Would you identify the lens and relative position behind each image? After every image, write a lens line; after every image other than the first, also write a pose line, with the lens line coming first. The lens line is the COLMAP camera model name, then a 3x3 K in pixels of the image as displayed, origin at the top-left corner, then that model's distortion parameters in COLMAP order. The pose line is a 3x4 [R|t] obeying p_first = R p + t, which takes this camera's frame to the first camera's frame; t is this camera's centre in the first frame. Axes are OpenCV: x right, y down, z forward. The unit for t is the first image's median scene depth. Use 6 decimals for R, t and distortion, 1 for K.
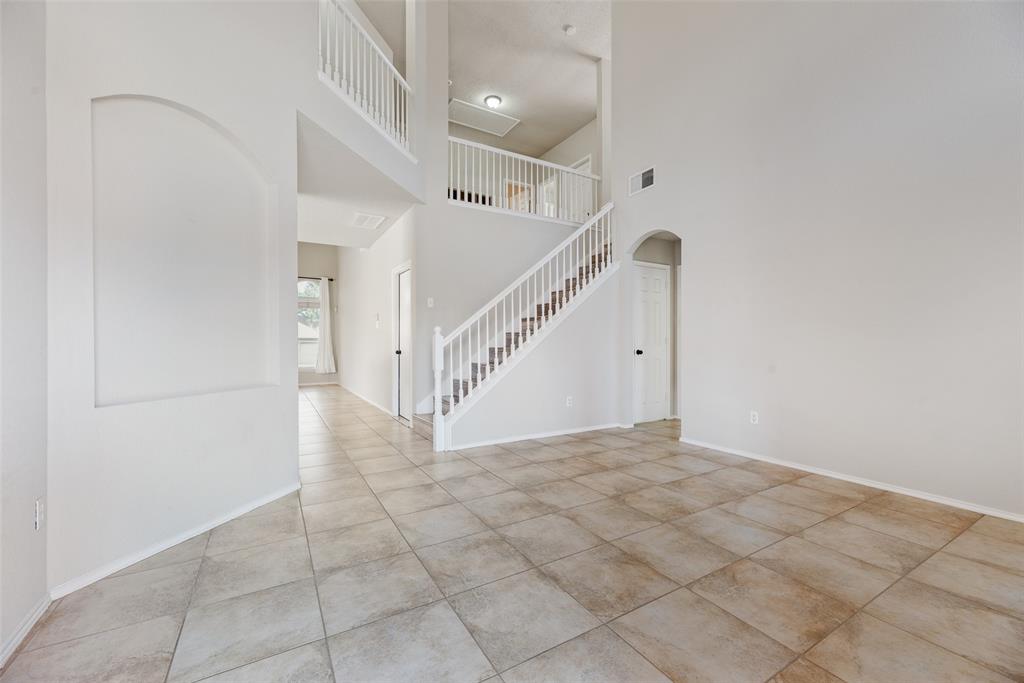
lens RADIAL K [[412.1, 0, 511.5], [0, 412.1, 342.0], [0, 0, 1]] dist [0.003265, 0.000252]
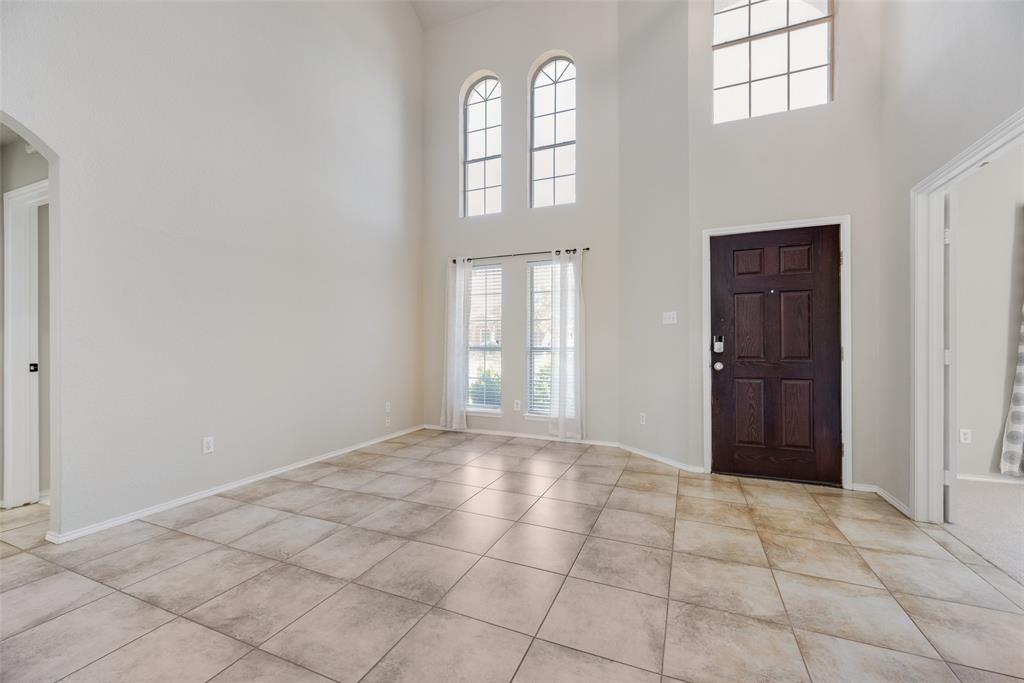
lens RADIAL K [[412.1, 0, 513.7], [0, 412.1, 343.5], [0, 0, 1]] dist [0.003265, 0.000252]
pose [[-0.591859, 0.002601, 0.806037, -0.549900], [-0.001215, 0.999991, -0.004119, -0.017264], [-0.806040, -0.003417, -0.591851, 1.310481]]
